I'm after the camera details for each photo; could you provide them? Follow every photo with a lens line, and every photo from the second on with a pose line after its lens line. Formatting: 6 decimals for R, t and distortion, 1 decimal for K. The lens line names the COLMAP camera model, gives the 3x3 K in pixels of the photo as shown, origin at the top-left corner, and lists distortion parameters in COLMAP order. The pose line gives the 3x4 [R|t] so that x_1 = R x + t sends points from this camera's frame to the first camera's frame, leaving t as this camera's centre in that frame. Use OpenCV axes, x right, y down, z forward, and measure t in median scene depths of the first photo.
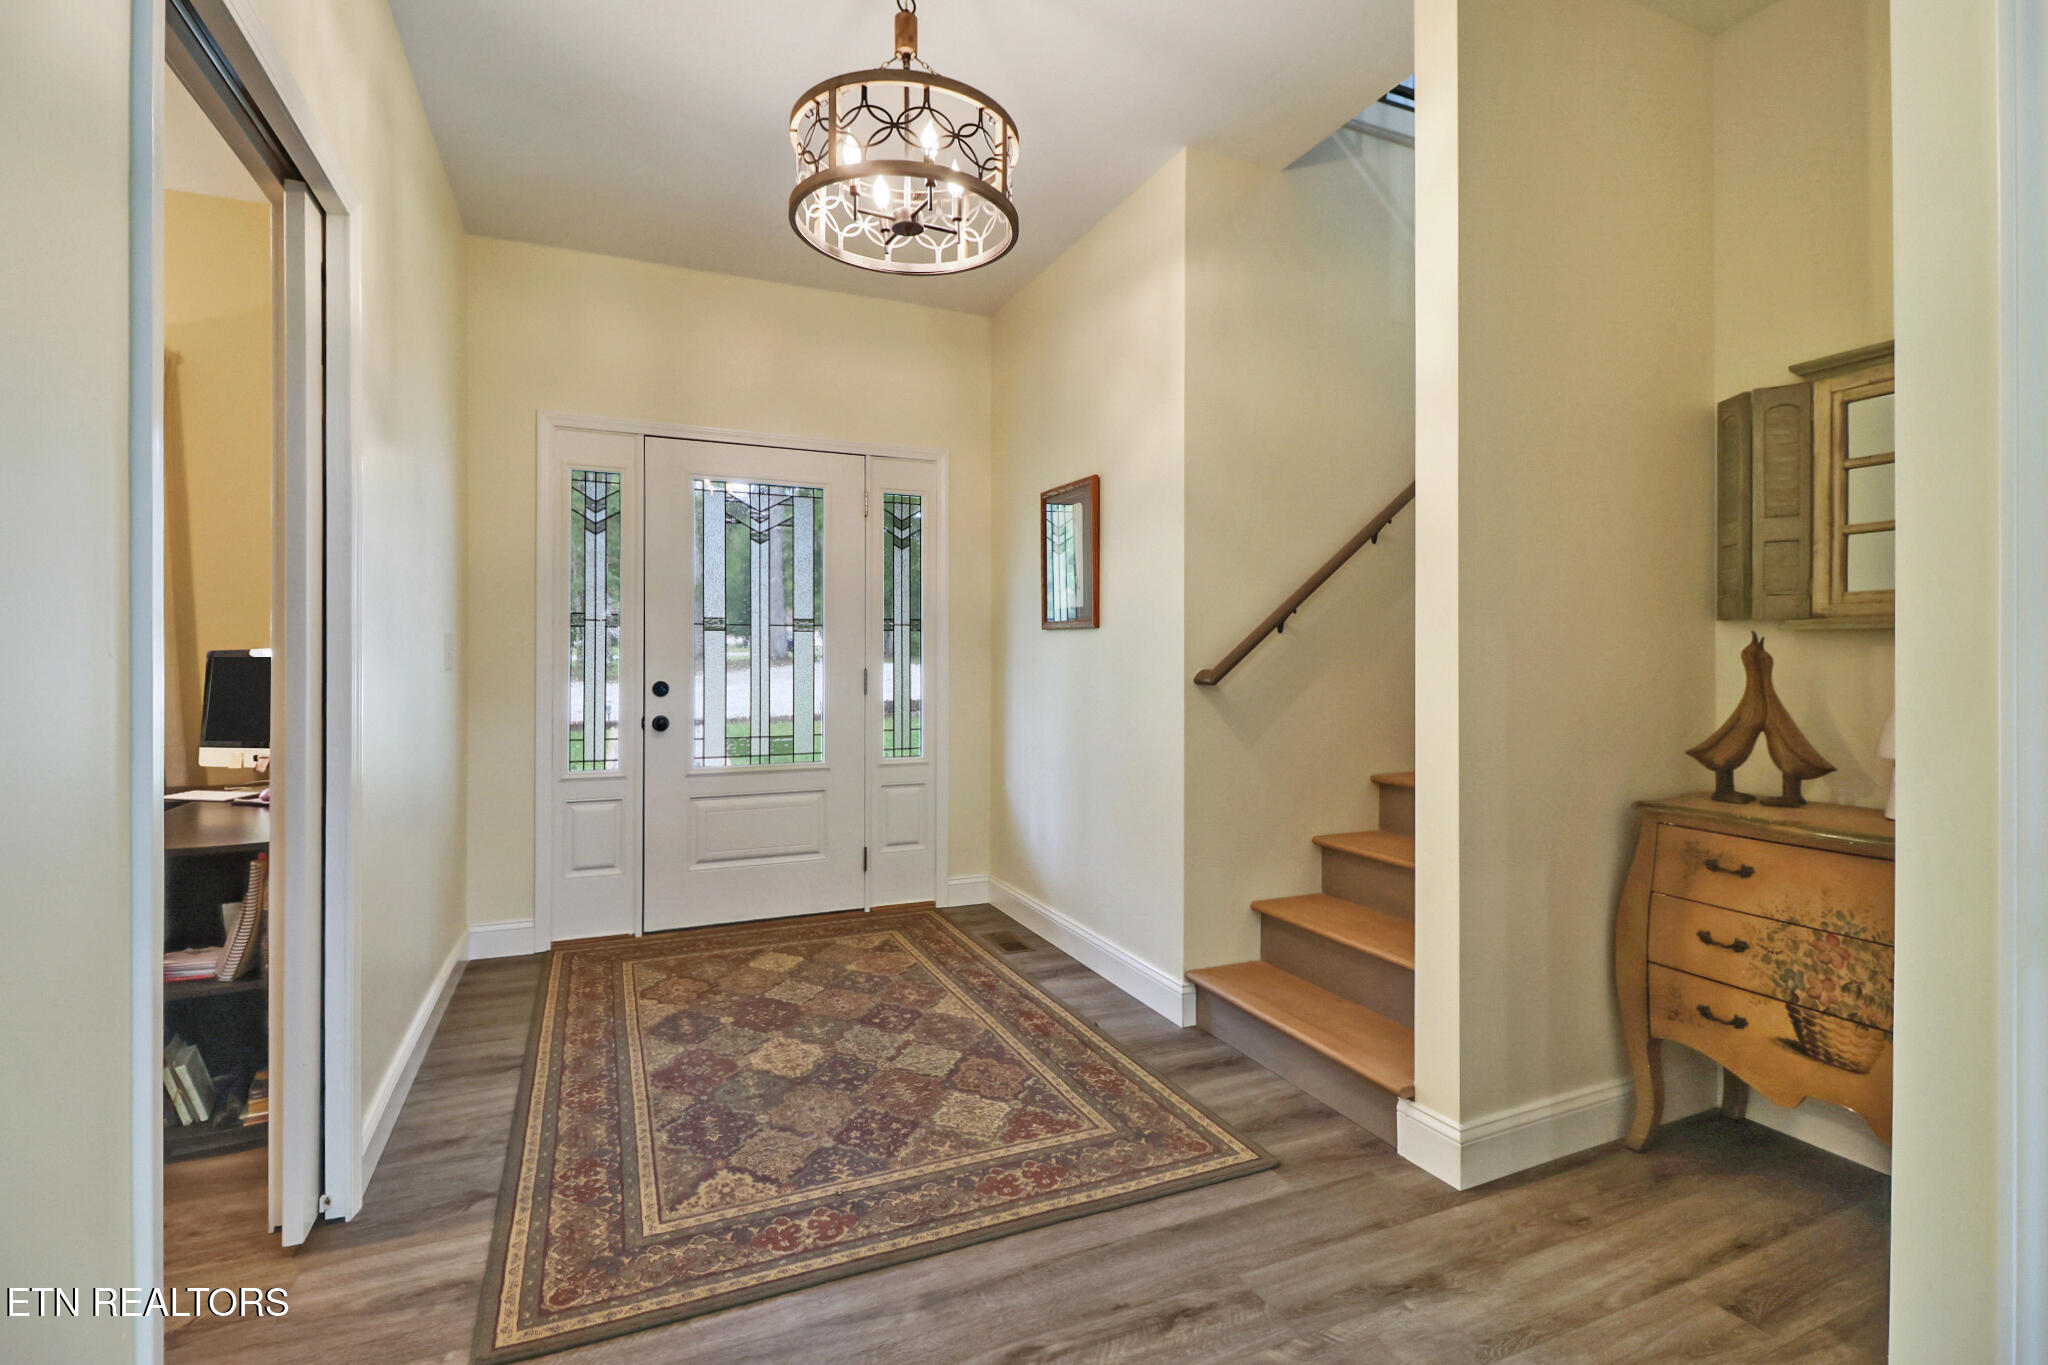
lens RADIAL K [[950.4, 0, 1025.2], [0, 950.4, 659.1], [0, 0, 1]] dist [-0.000852, -0.000297]
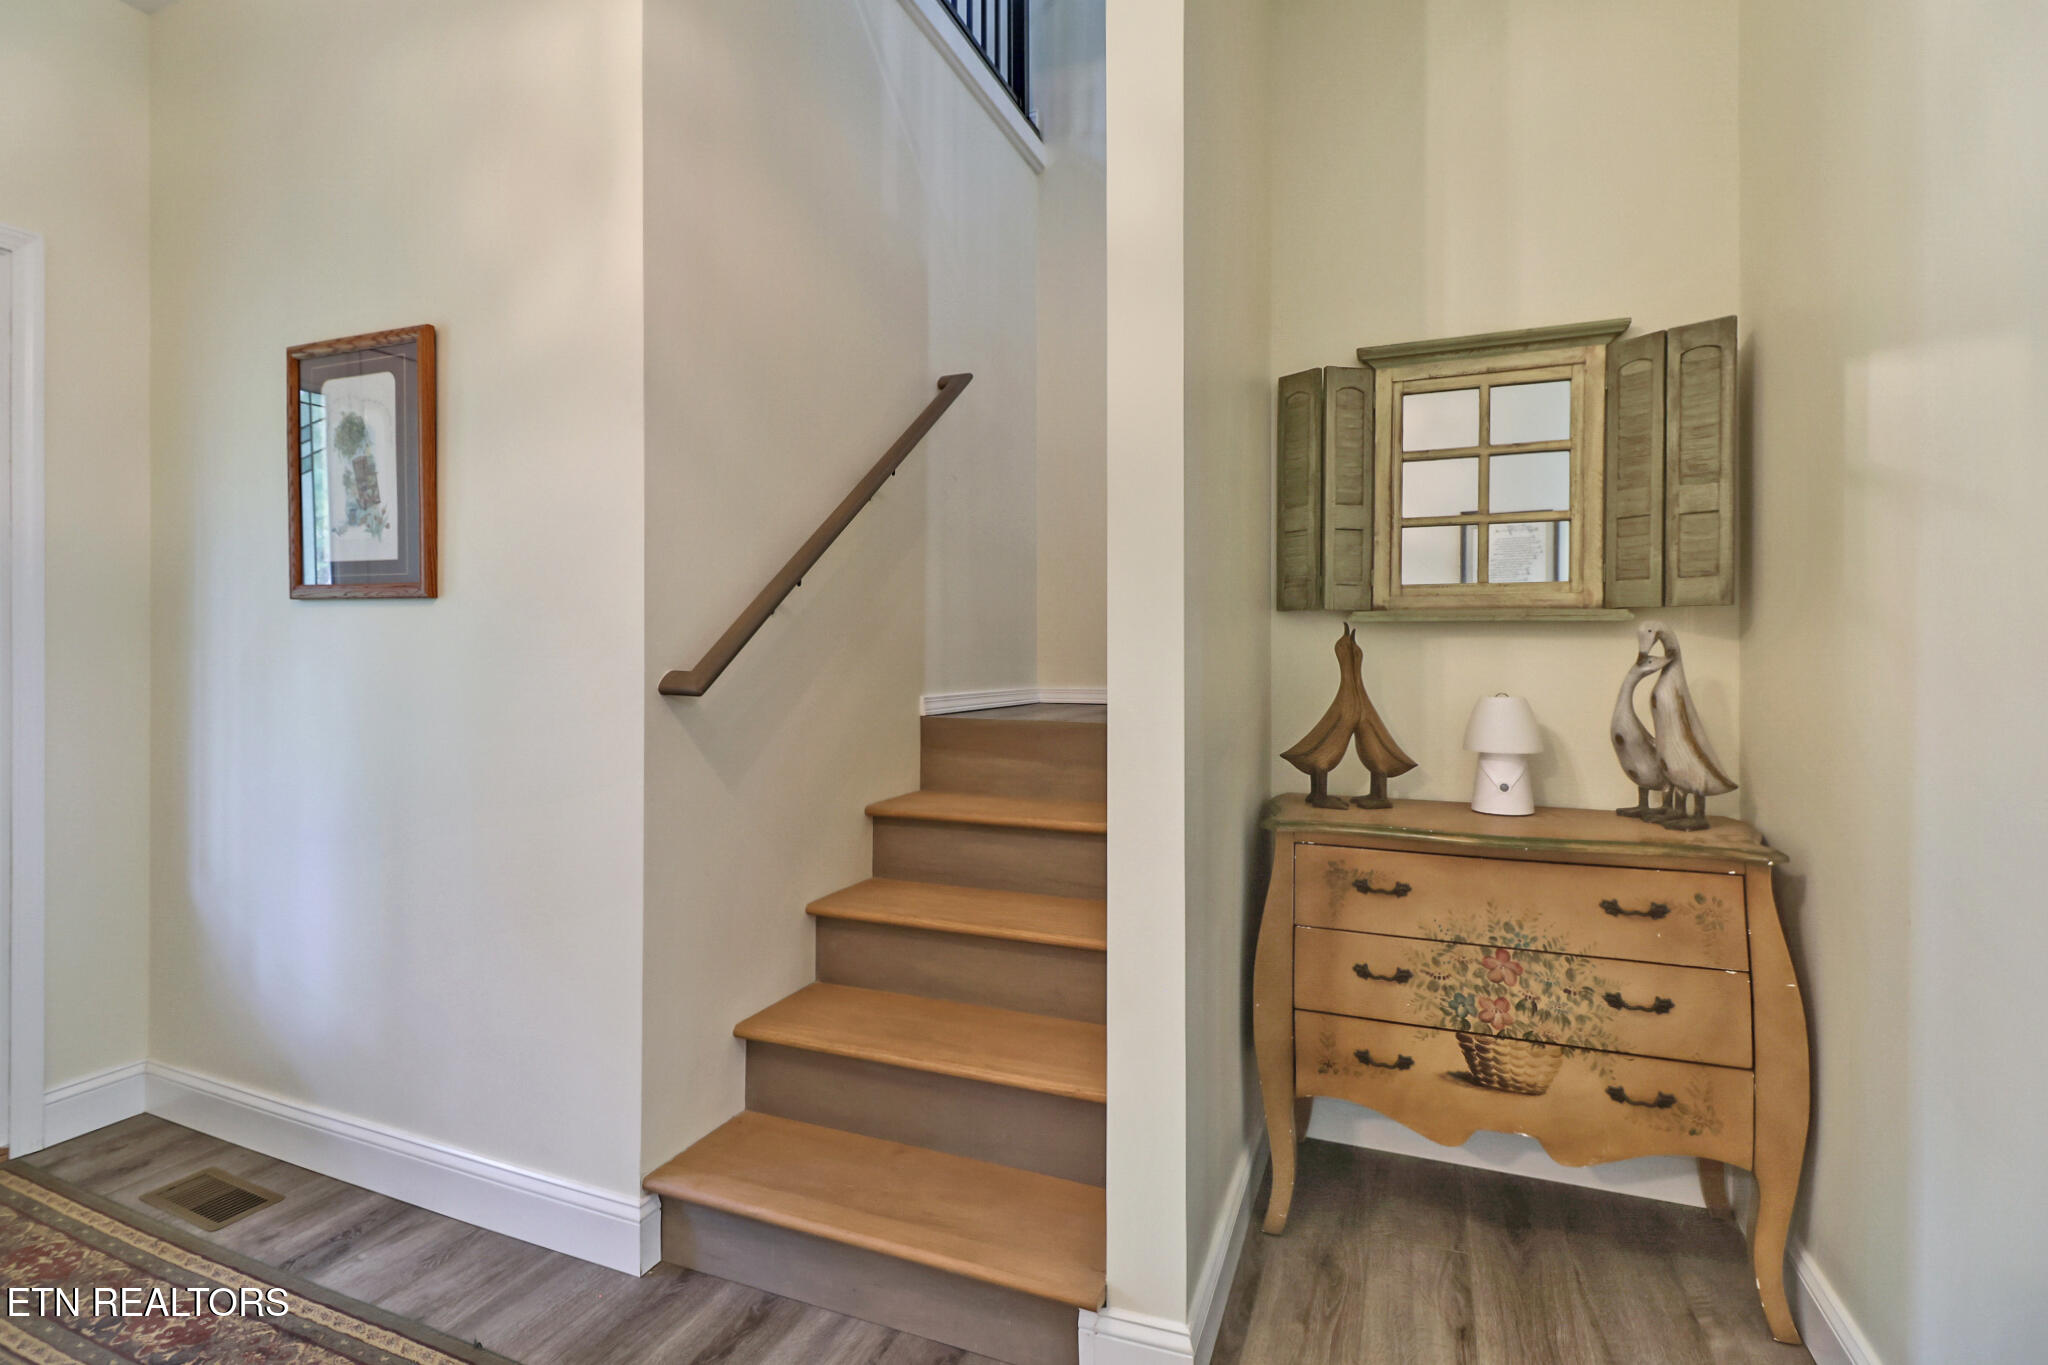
lens RADIAL K [[934.3, 0, 1052.8], [0, 934.3, 654.0], [0, 0, 1]] dist [-0.002014, -0.008706]
pose [[0.710340, 0.000283, 0.703858, -0.081612], [0.002375, 0.999993, -0.002799, 0.003912], [-0.703854, 0.003660, 0.710335, 0.550966]]
